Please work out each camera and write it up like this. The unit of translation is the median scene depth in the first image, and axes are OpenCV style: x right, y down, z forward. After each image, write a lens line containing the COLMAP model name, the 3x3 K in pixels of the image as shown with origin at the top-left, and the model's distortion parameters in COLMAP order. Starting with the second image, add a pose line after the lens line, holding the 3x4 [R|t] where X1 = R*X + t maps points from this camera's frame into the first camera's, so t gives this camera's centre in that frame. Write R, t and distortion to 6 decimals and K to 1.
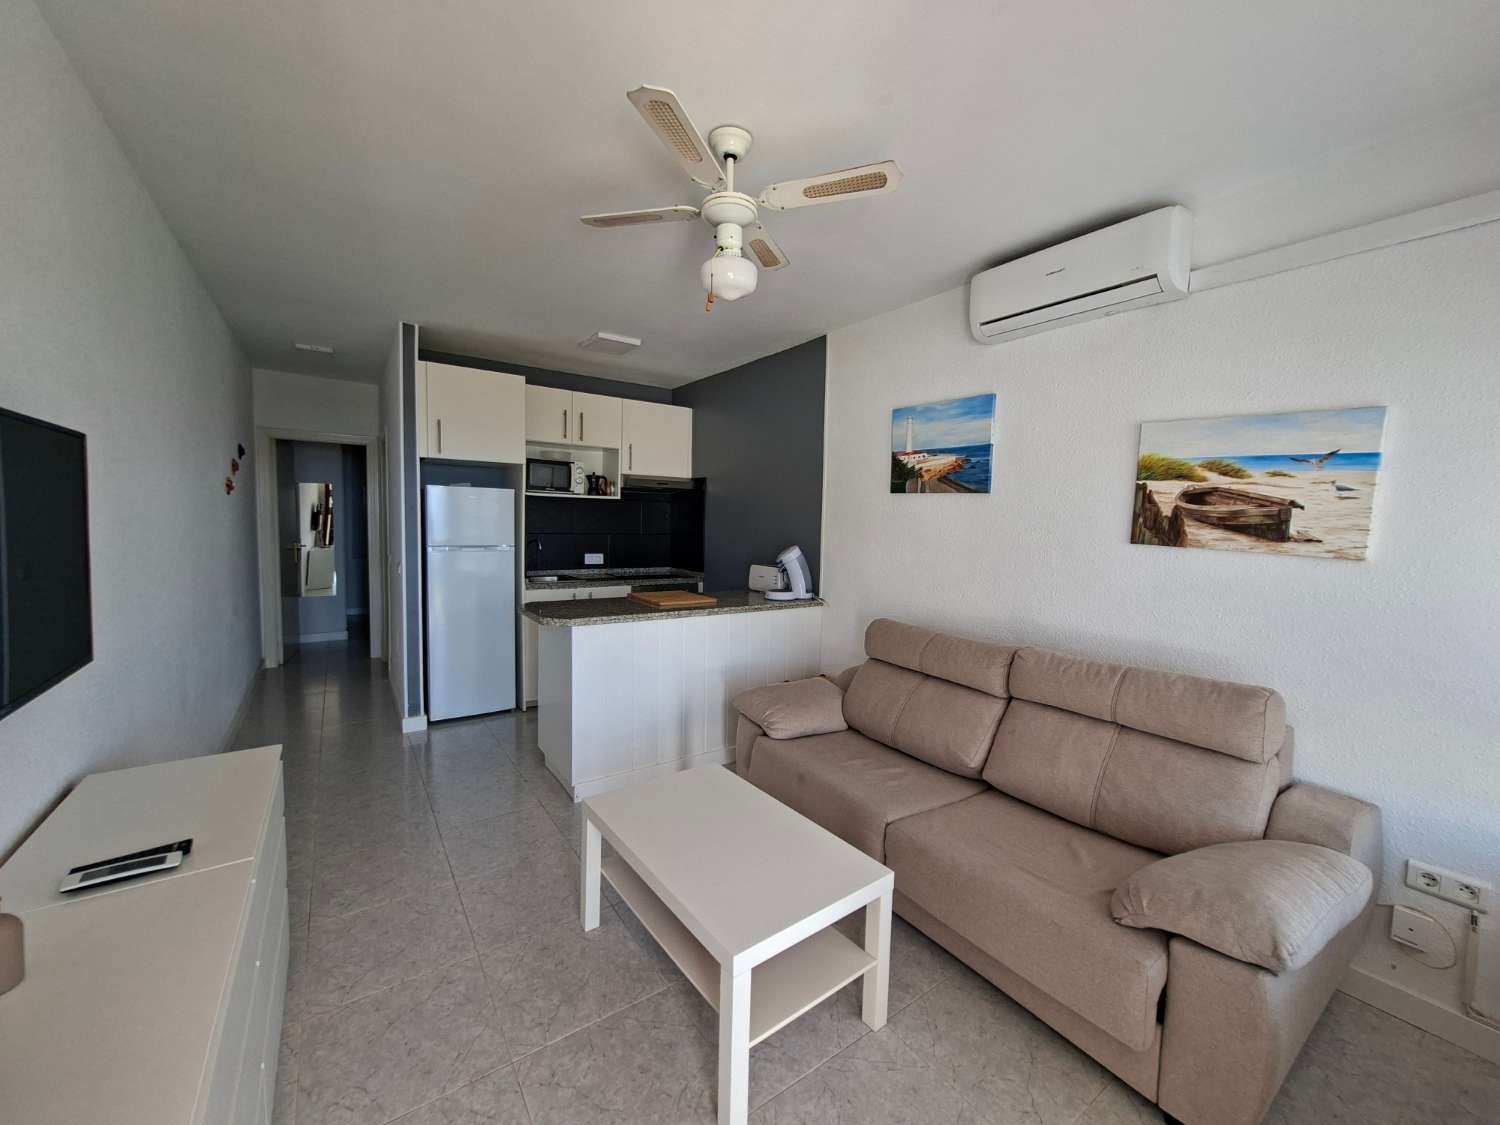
lens RADIAL K [[587.3, 0, 757.5], [0, 587.3, 560.1], [0, 0, 1]] dist [-0.001315, 0.000477]
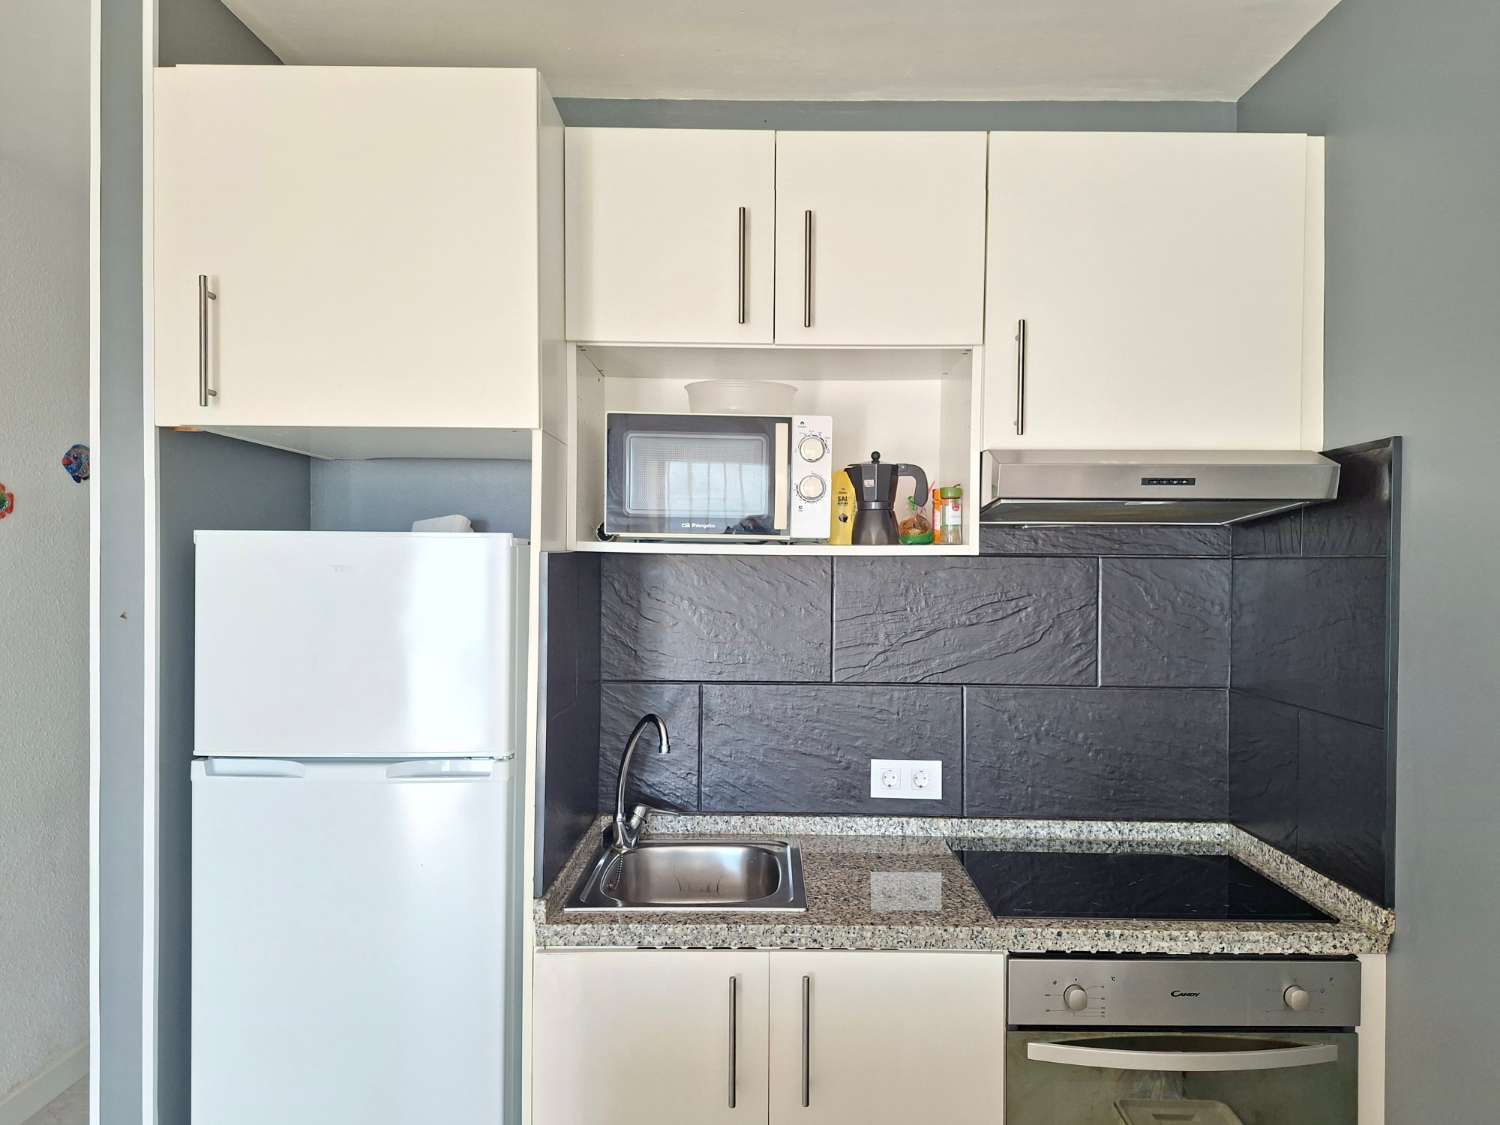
lens RADIAL K [[1036.8, 0, 771.1], [0, 1036.8, 566.5], [0, 0, 1]] dist [0.110325, -0.125549]
pose [[0.817405, -0.017926, -0.575784, -0.108218], [-0.028084, 0.997087, -0.070911, -0.126945], [0.575378, 0.074133, 0.814521, 1.149545]]
